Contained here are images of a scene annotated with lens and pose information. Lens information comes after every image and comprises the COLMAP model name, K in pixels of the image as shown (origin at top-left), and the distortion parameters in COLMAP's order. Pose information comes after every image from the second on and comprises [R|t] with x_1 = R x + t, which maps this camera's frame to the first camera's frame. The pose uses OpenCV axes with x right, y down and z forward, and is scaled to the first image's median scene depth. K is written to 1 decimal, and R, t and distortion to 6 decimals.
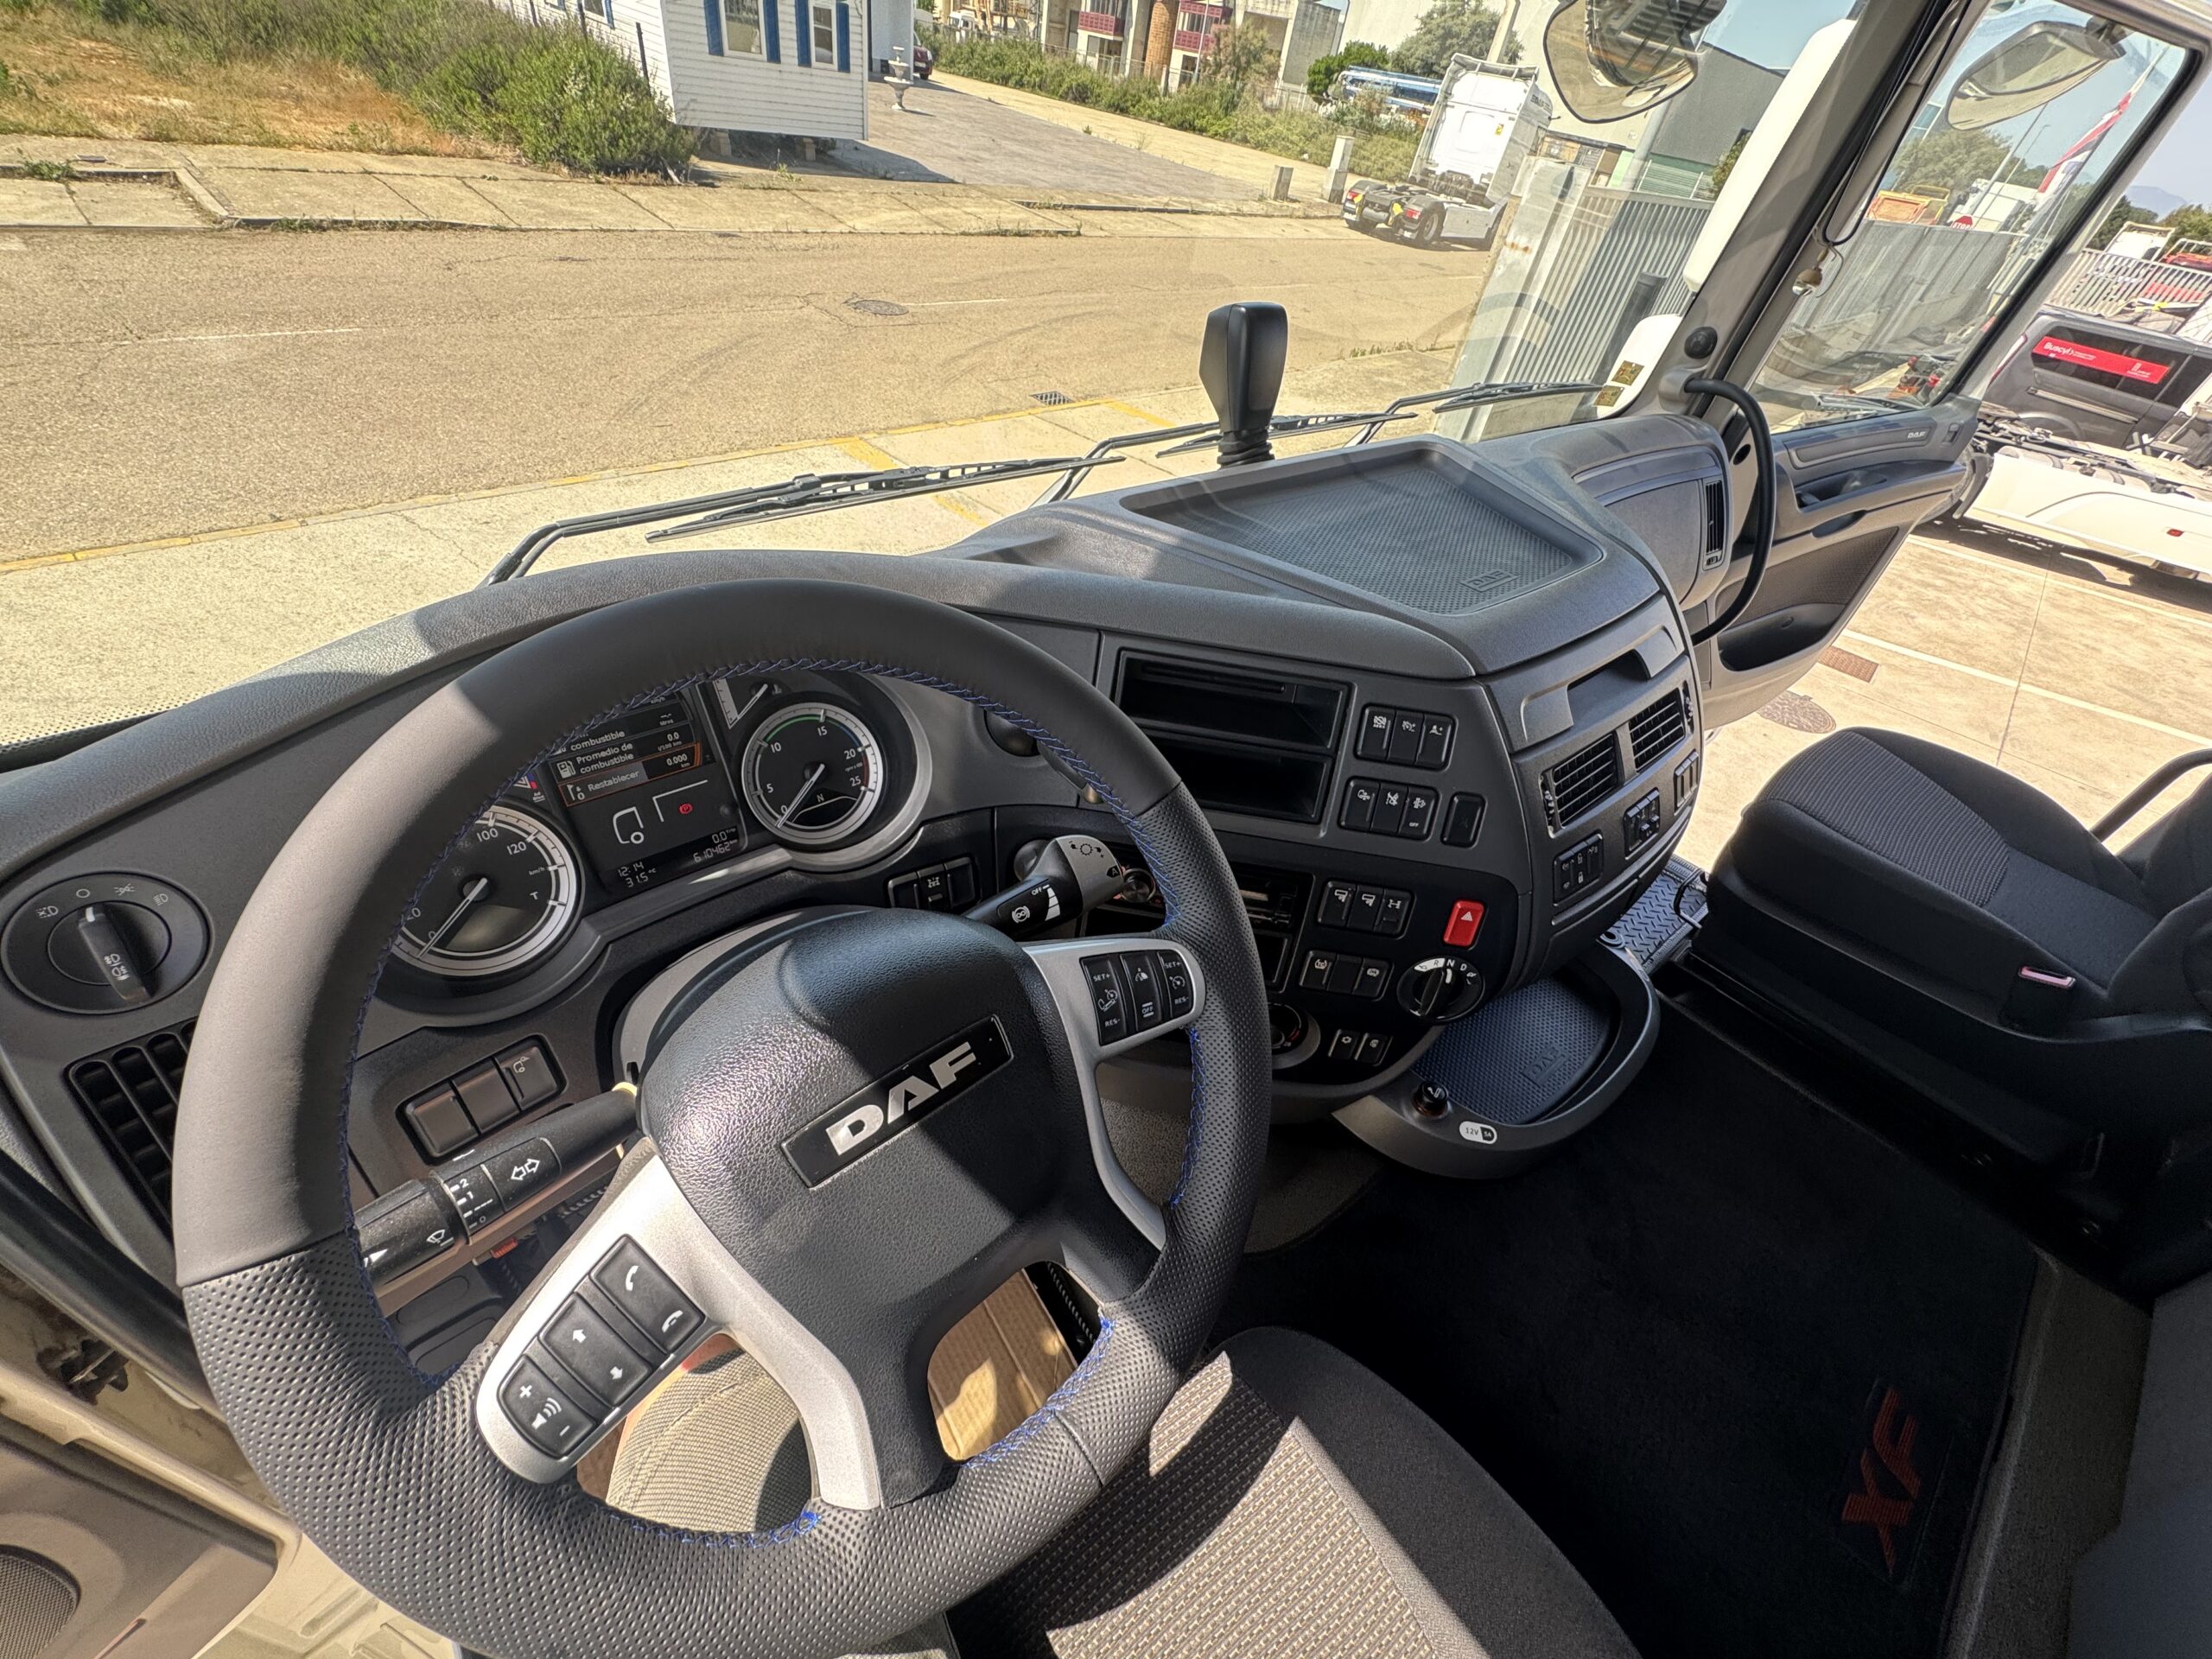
lens RADIAL K [[892.0, 0, 1106.0], [0, 892.0, 829.5], [0, 0, 1]] dist [-0.000856, 0.003175]
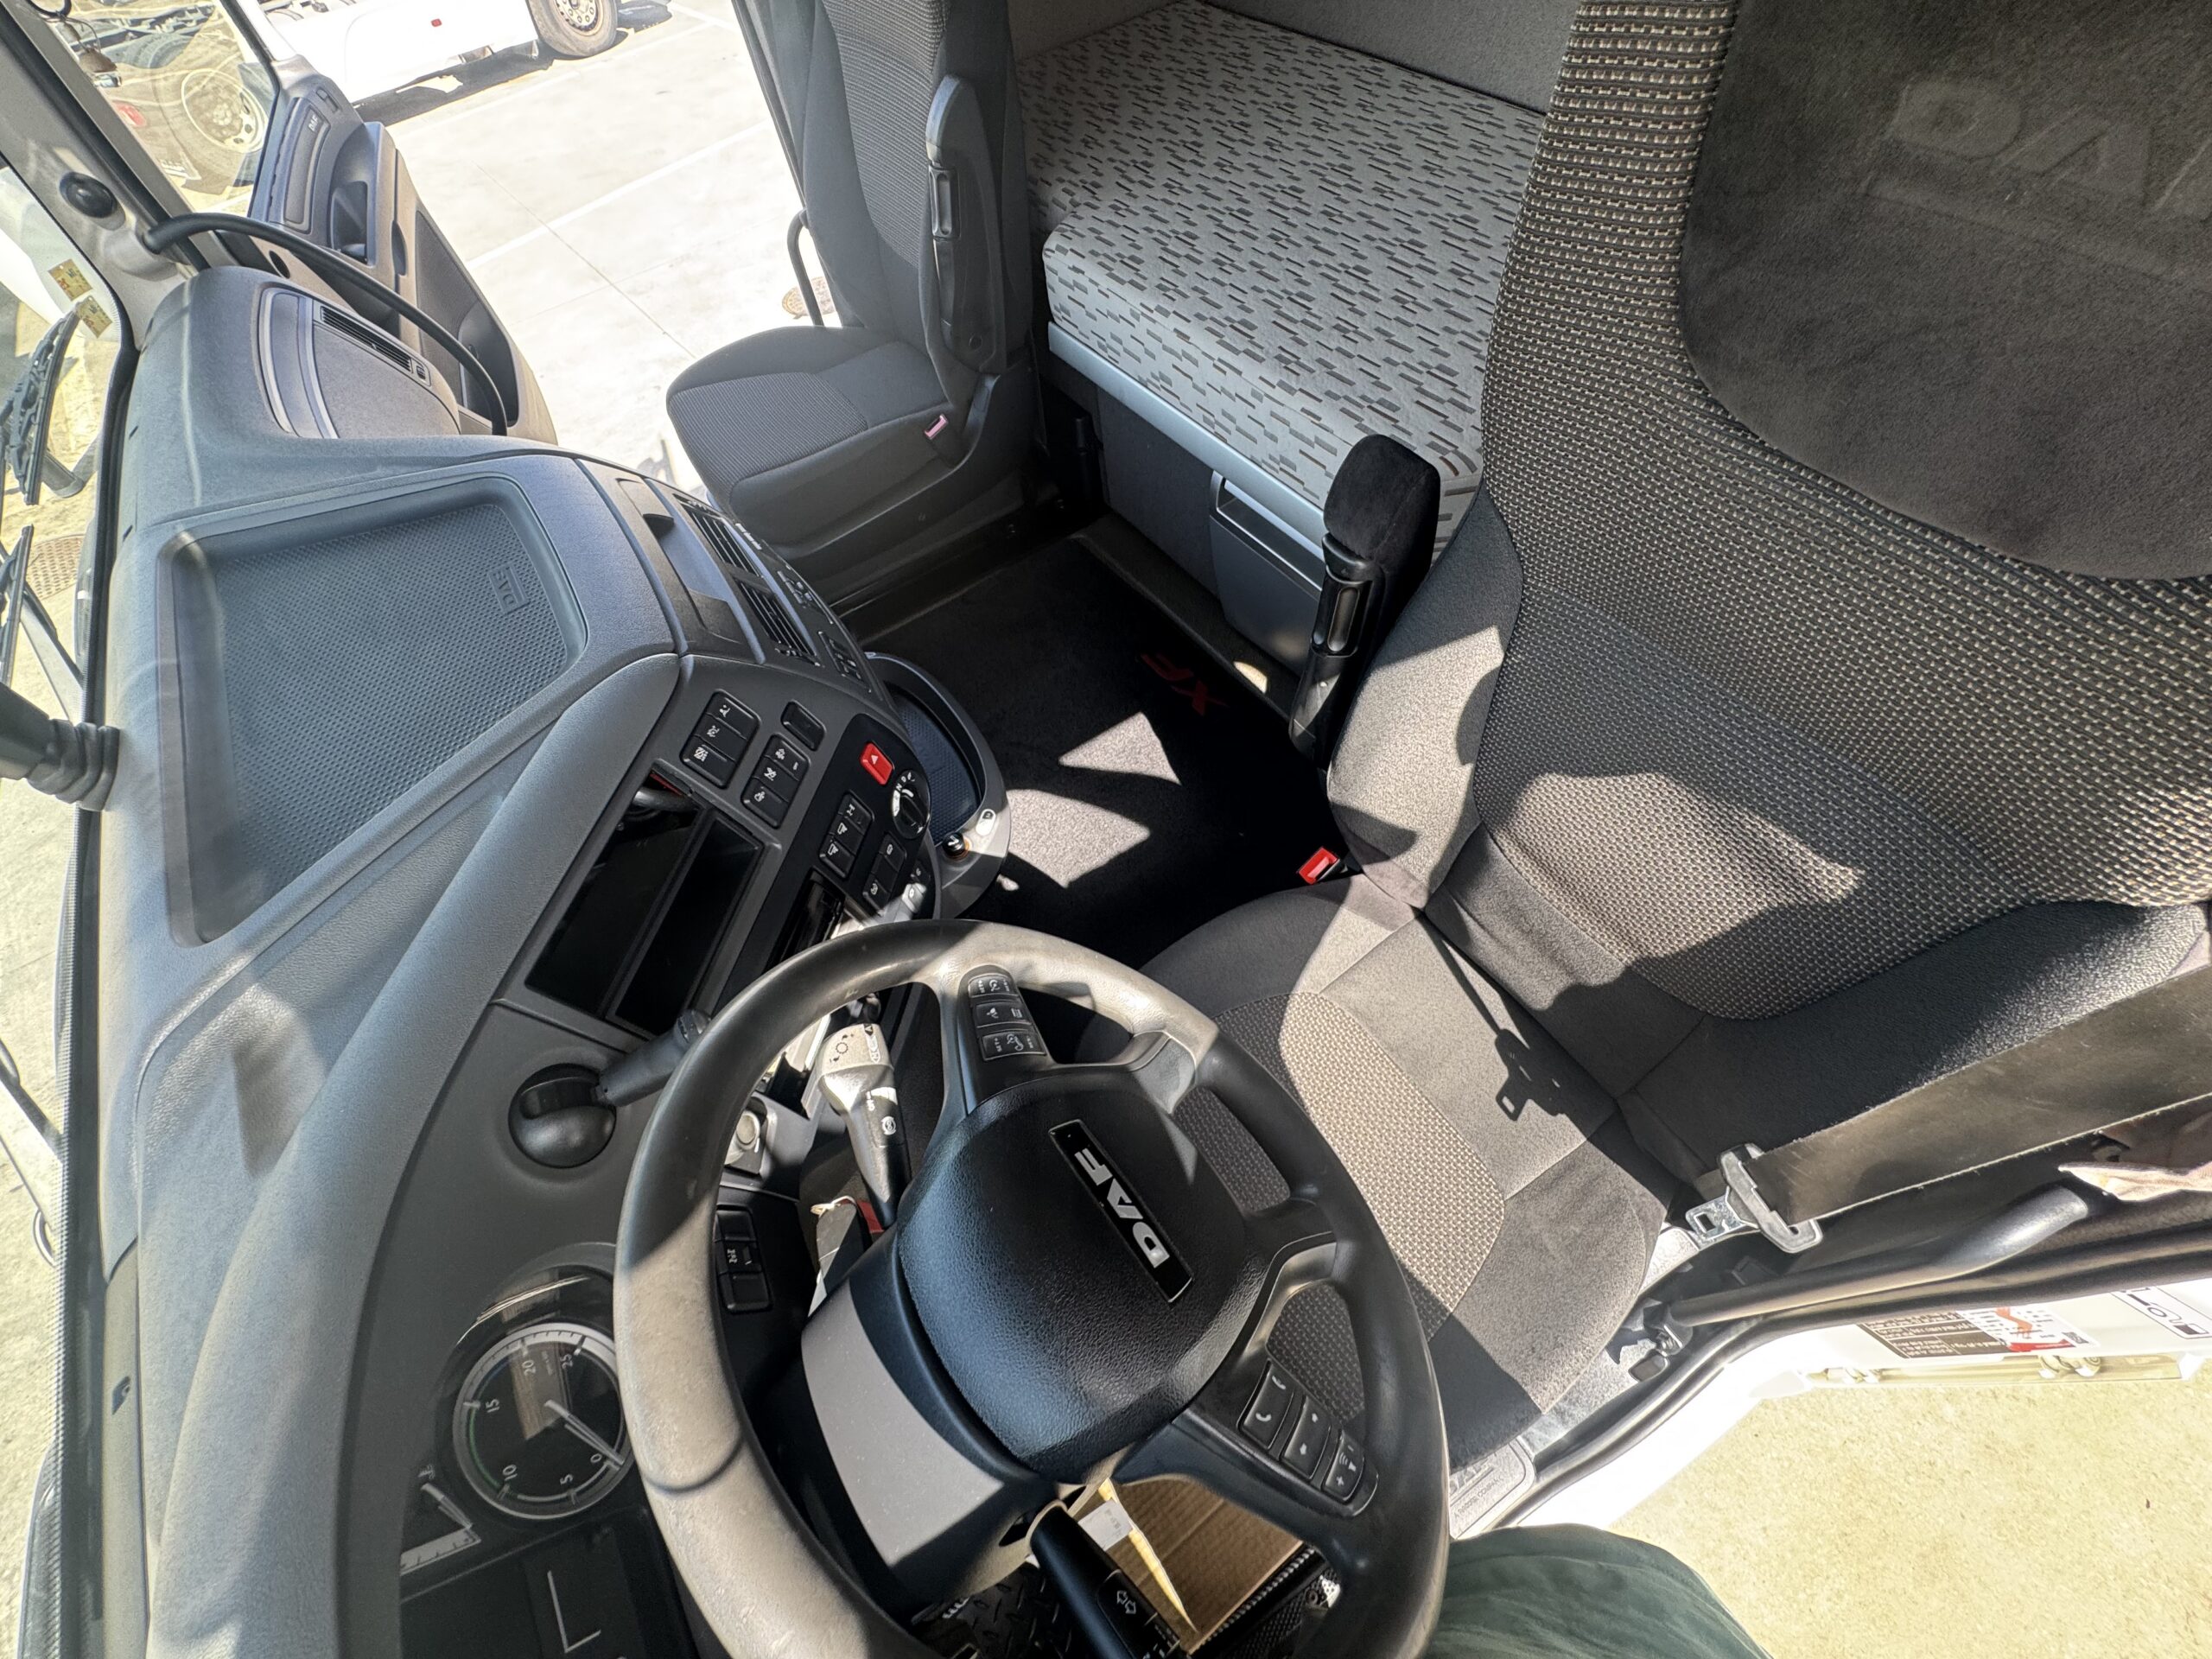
lens RADIAL K [[877.7, 0, 1127.4], [0, 877.7, 827.5], [0, 0, 1]] dist [0.006971, -0.000072]
pose [[0.091241, -0.894011, 0.438656, -0.156163], [0.718874, 0.363958, 0.592245, -0.326511], [-0.689126, 0.261302, 0.675889, 0.018299]]
